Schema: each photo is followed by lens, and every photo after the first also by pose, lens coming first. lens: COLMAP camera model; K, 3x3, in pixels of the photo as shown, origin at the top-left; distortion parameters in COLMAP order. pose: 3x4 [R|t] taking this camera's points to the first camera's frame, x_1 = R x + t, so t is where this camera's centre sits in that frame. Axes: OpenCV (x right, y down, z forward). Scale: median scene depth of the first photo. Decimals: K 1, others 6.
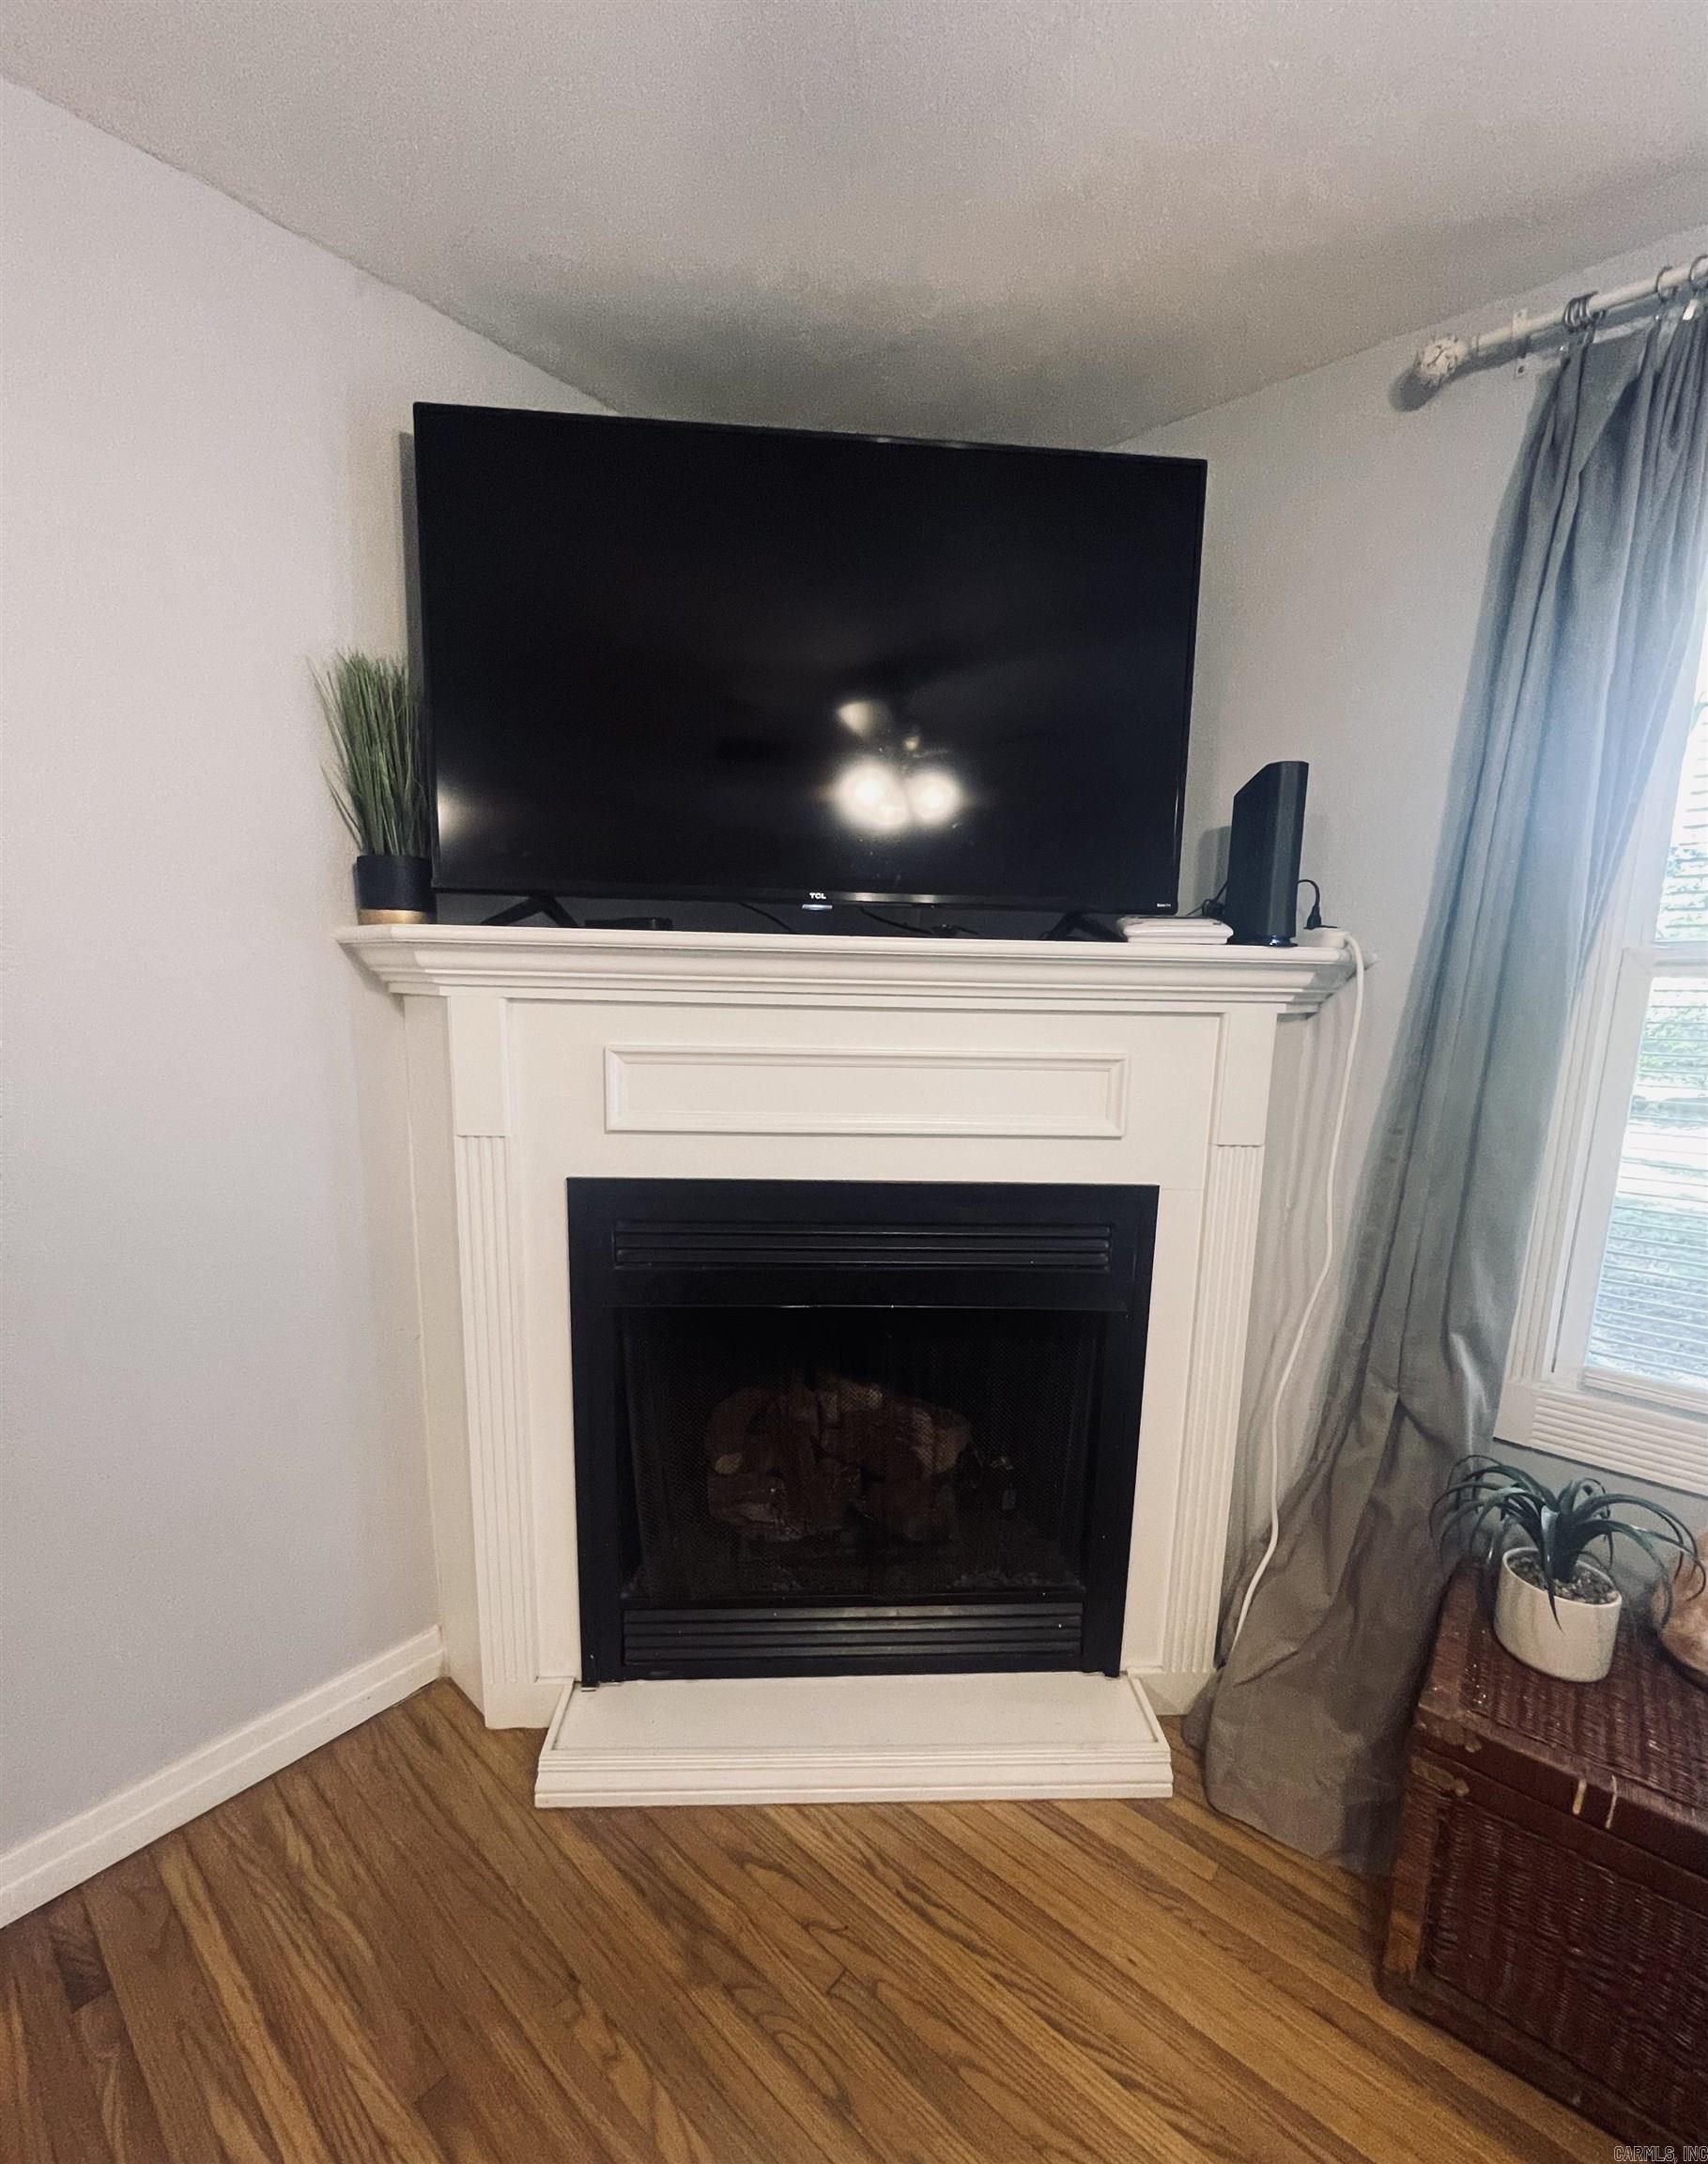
lens RADIAL K [[922.2, 0, 861.7], [0, 922.2, 1118.7], [0, 0, 1]] dist [-0.001324, -0.005079]
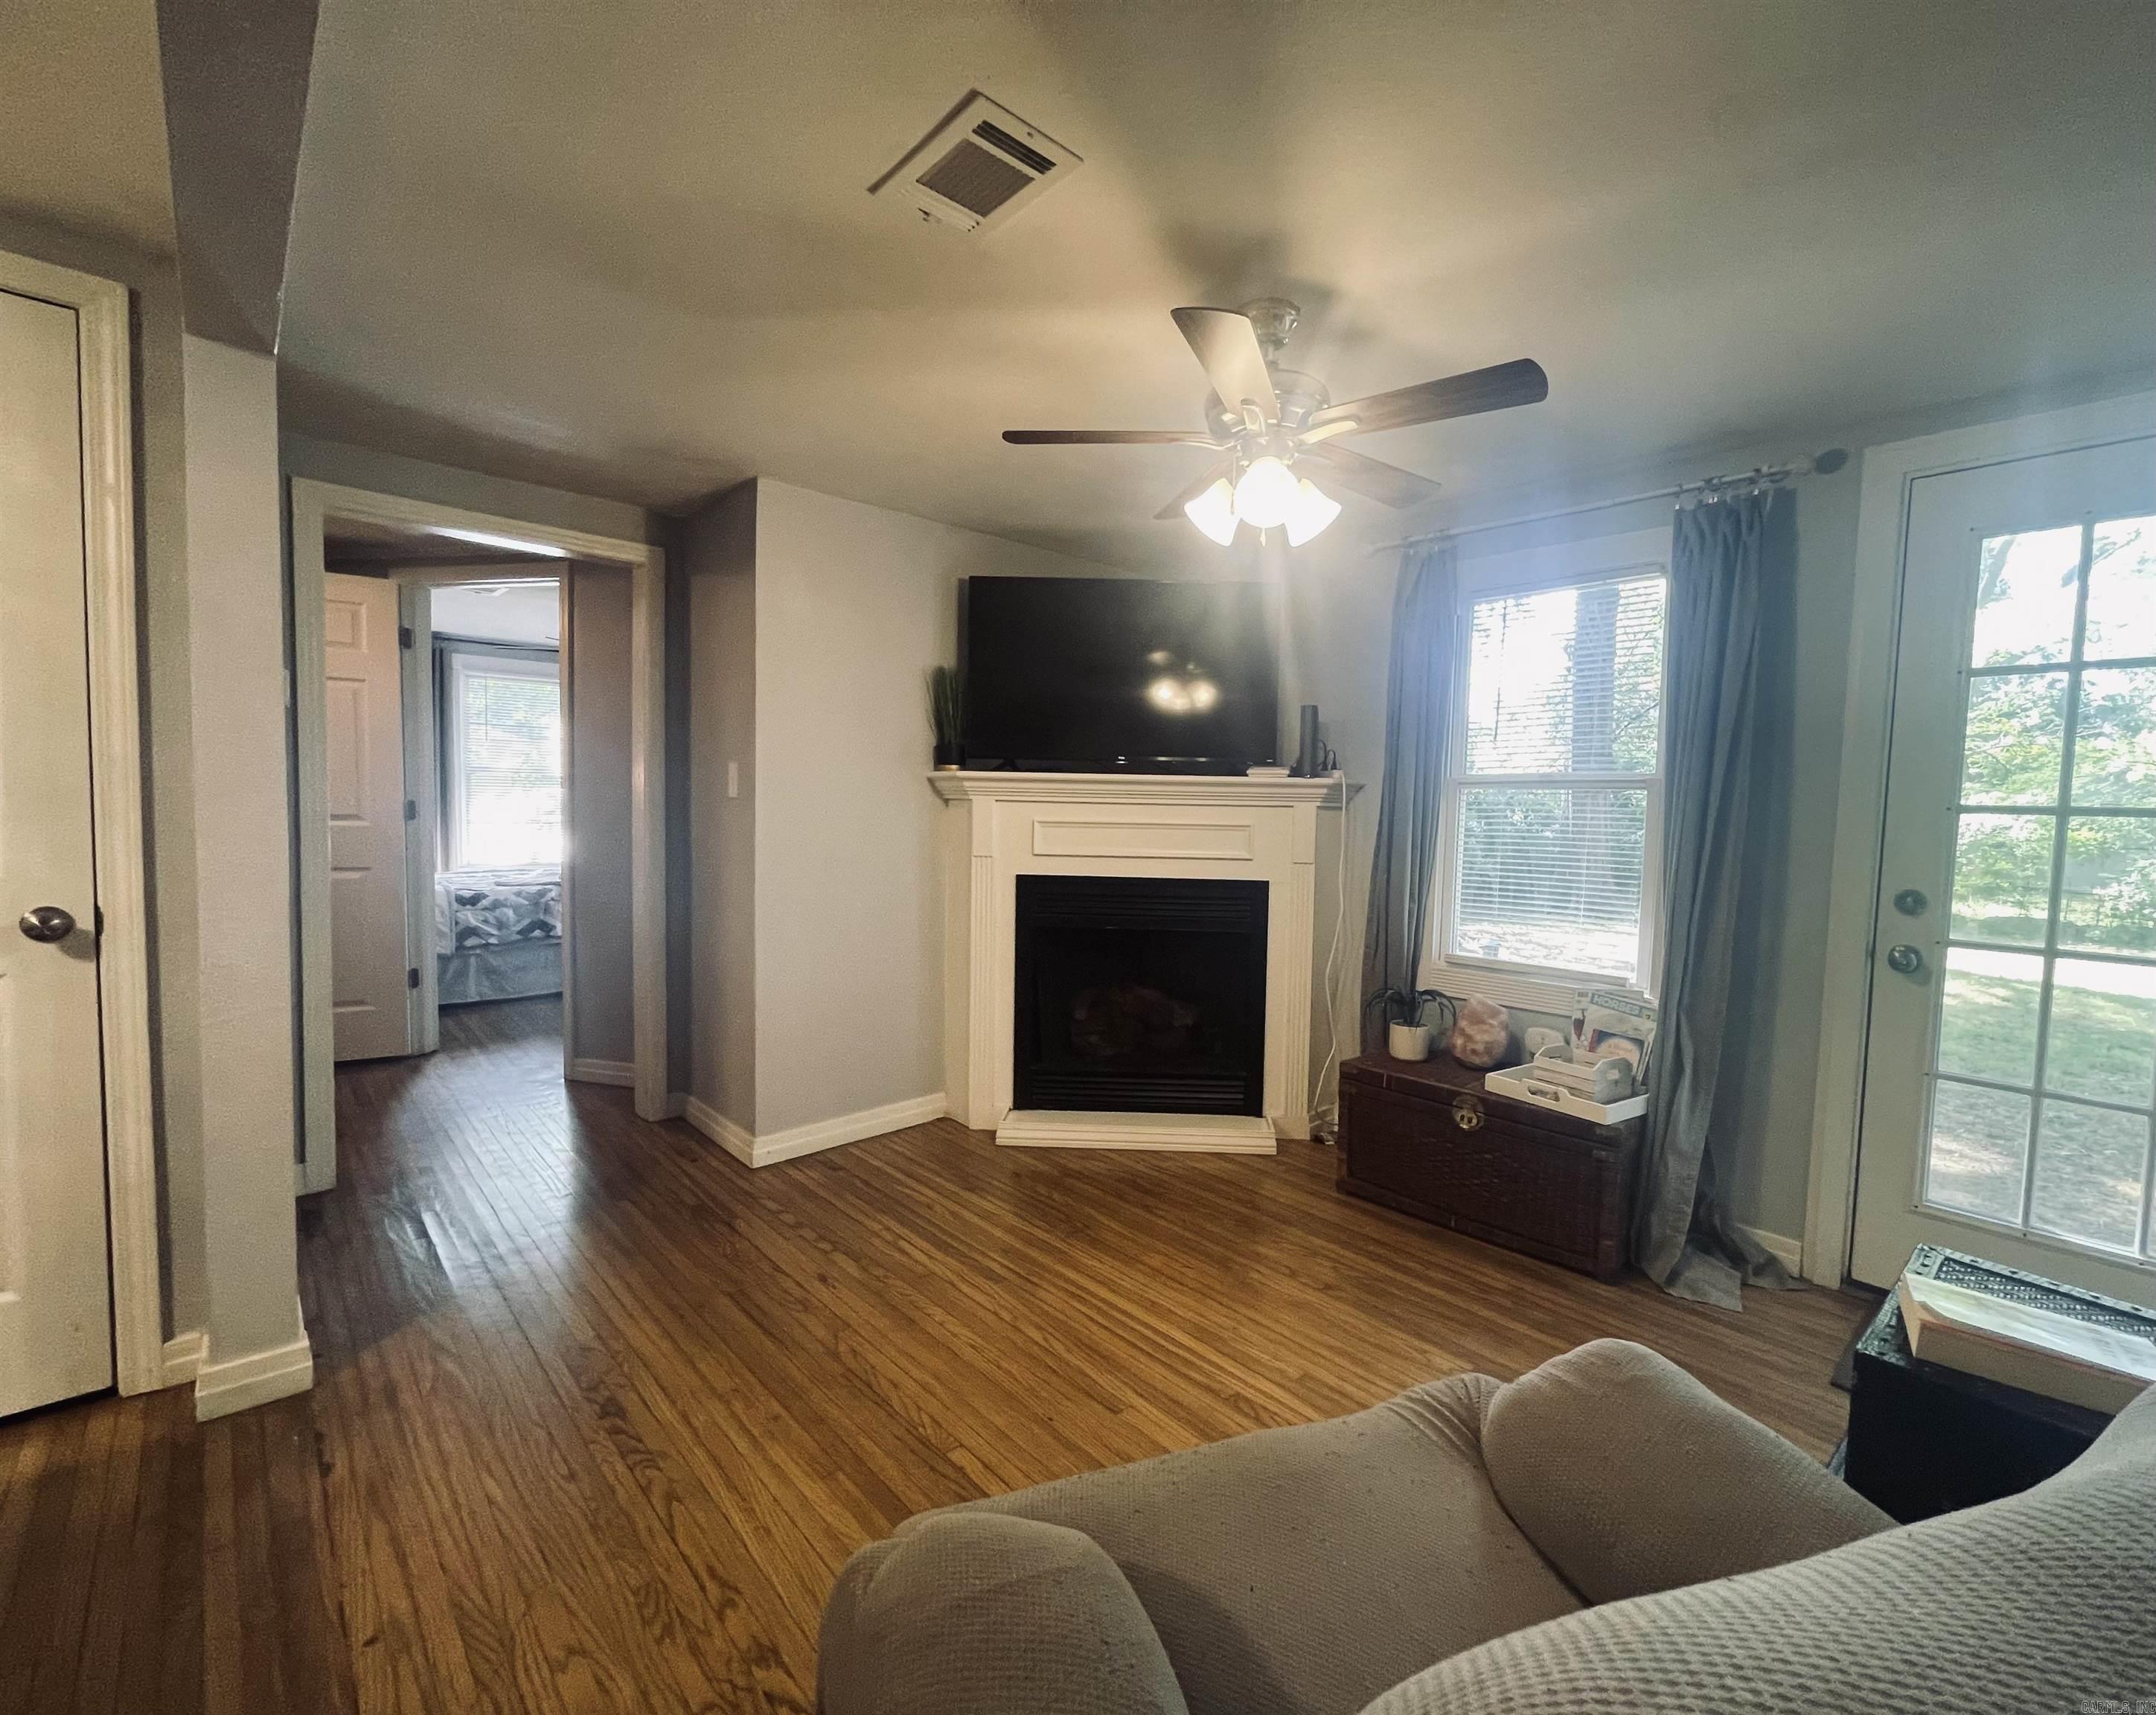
lens RADIAL K [[919.0, 0, 1135.3], [0, 919.0, 858.3], [0, 0, 1]] dist [-0.001324, -0.005079]
pose [[0.997344, 0.001147, -0.072821, 0.161817], [-0.008432, 0.994970, -0.099819, 0.256122], [0.072341, 0.100168, 0.992337, -1.341391]]
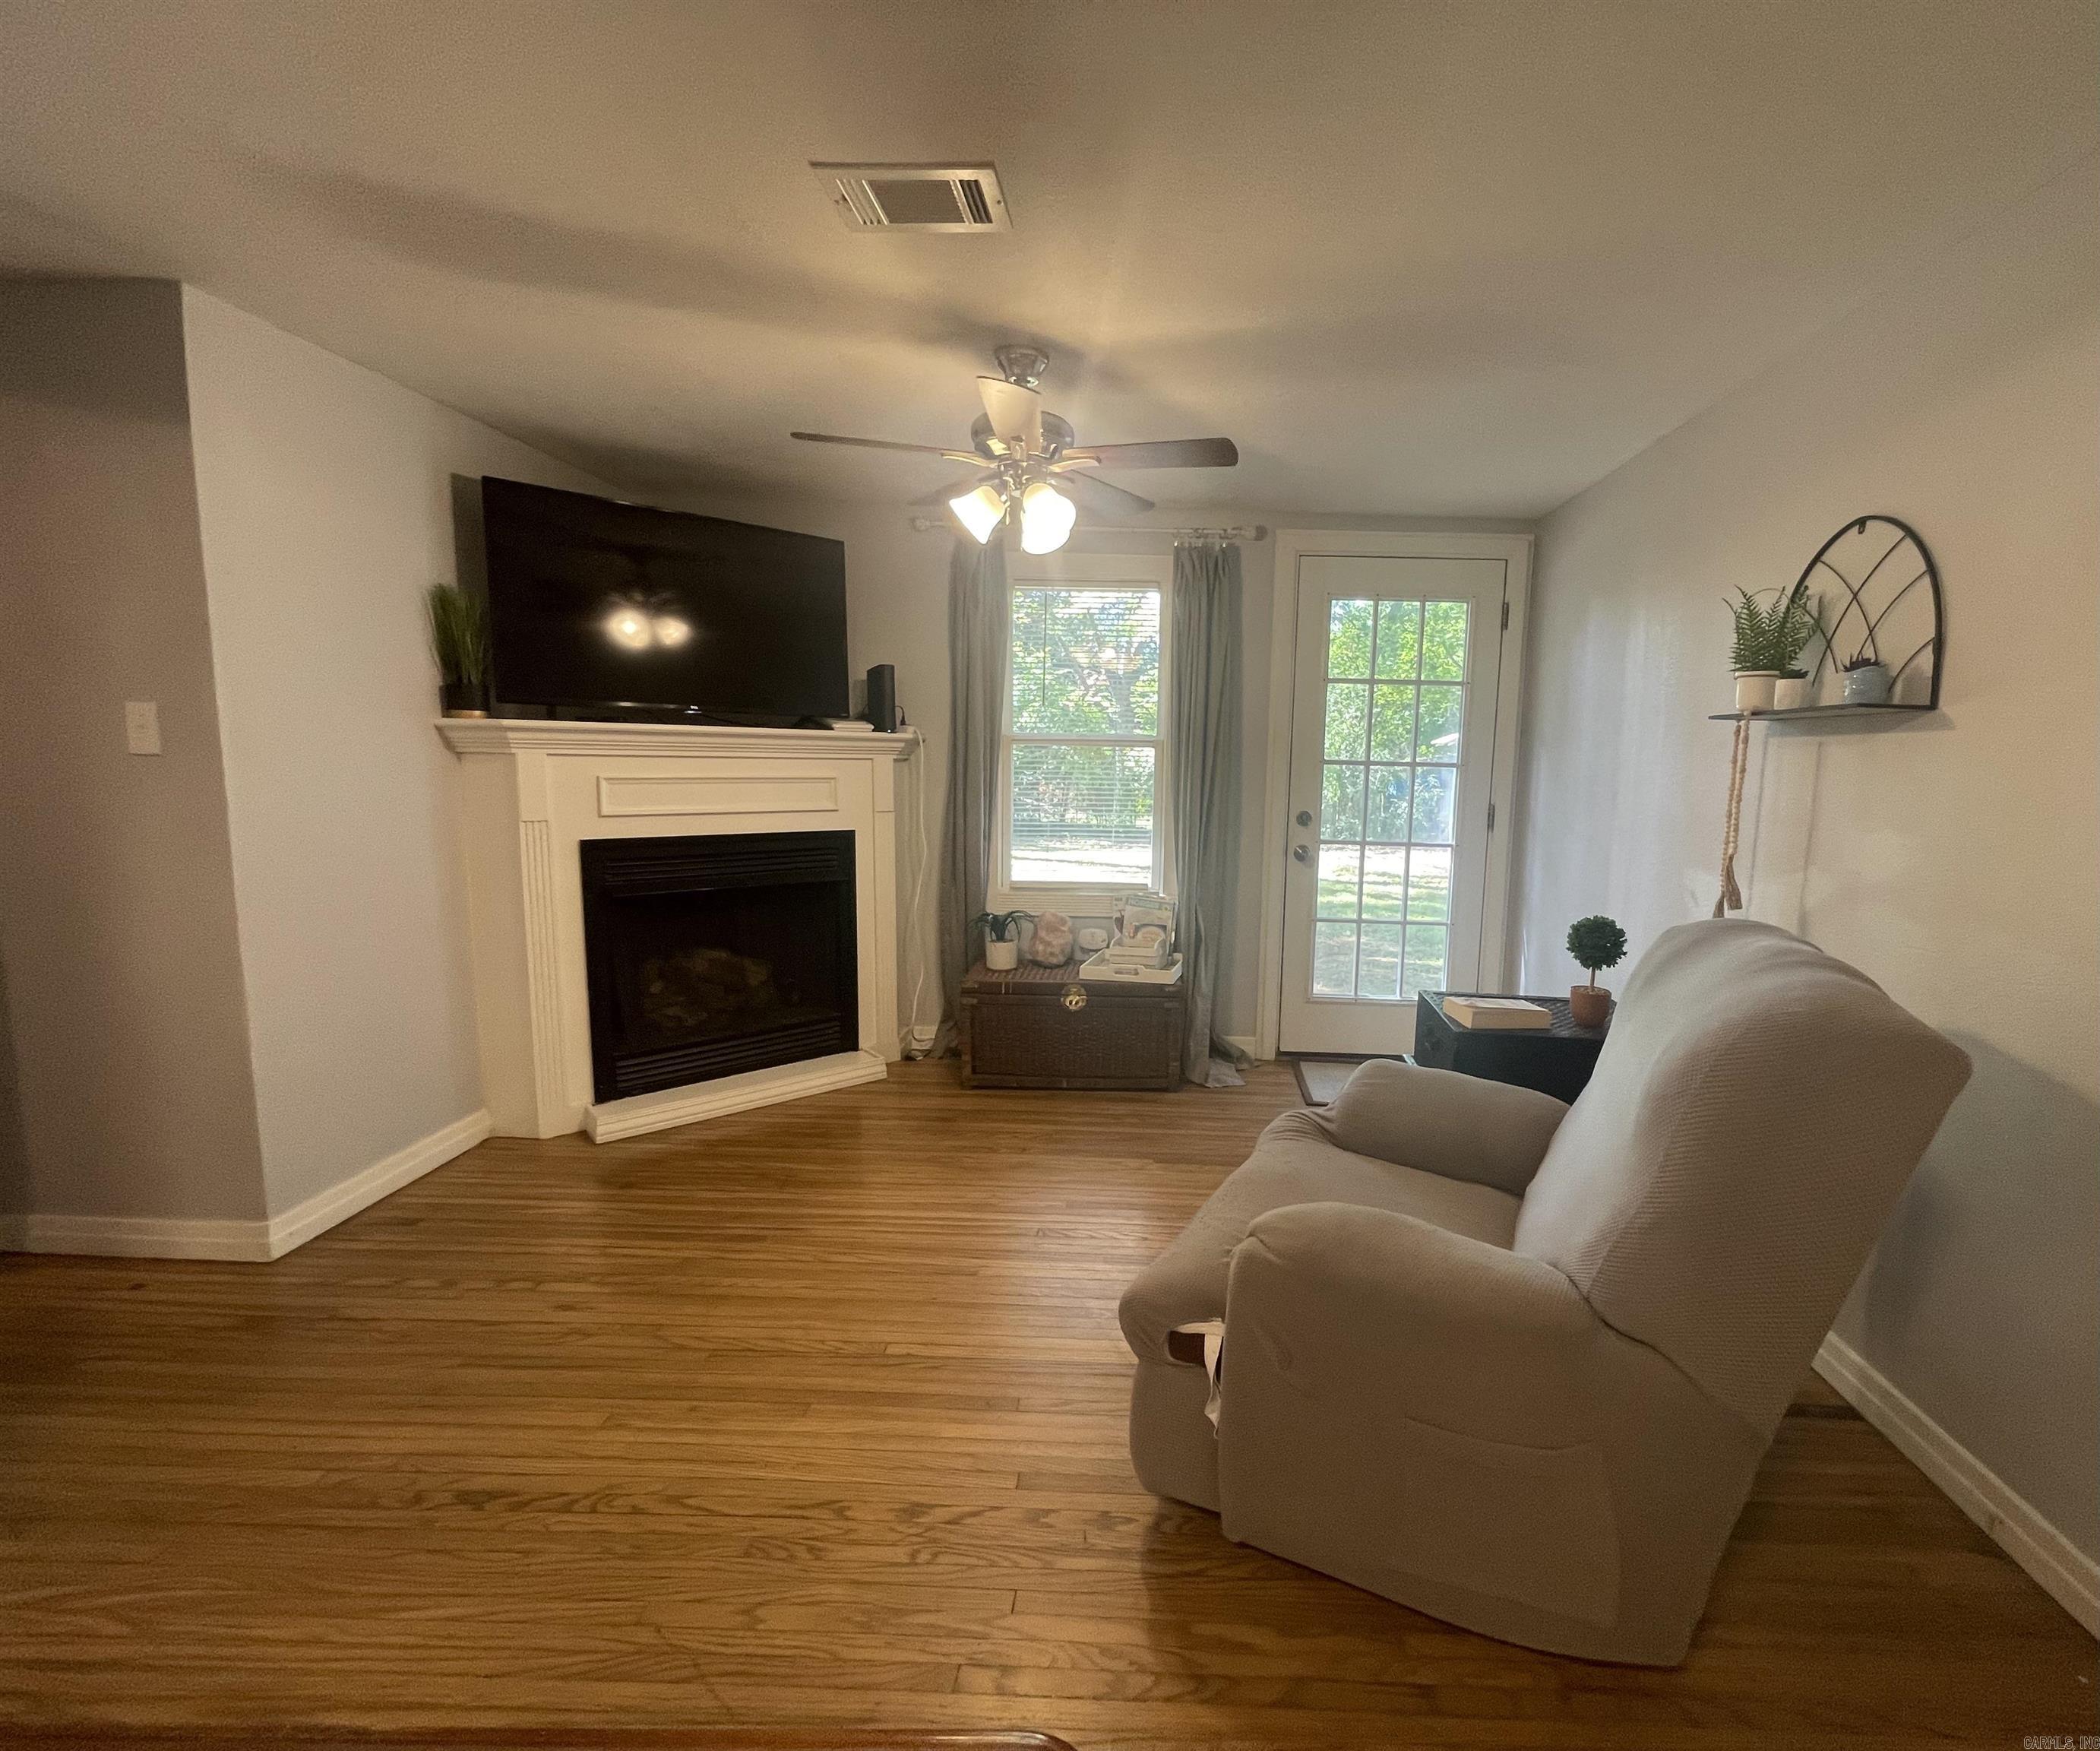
lens RADIAL K [[916.7, 0, 1152.6], [0, 916.7, 876.7], [0, 0, 1]] dist [-0.015433, -0.000134]
pose [[0.766556, -0.089859, 0.635860, -0.640295], [0.101084, 0.994702, 0.018710, 0.237277], [-0.634172, 0.049932, 0.771578, -1.398203]]
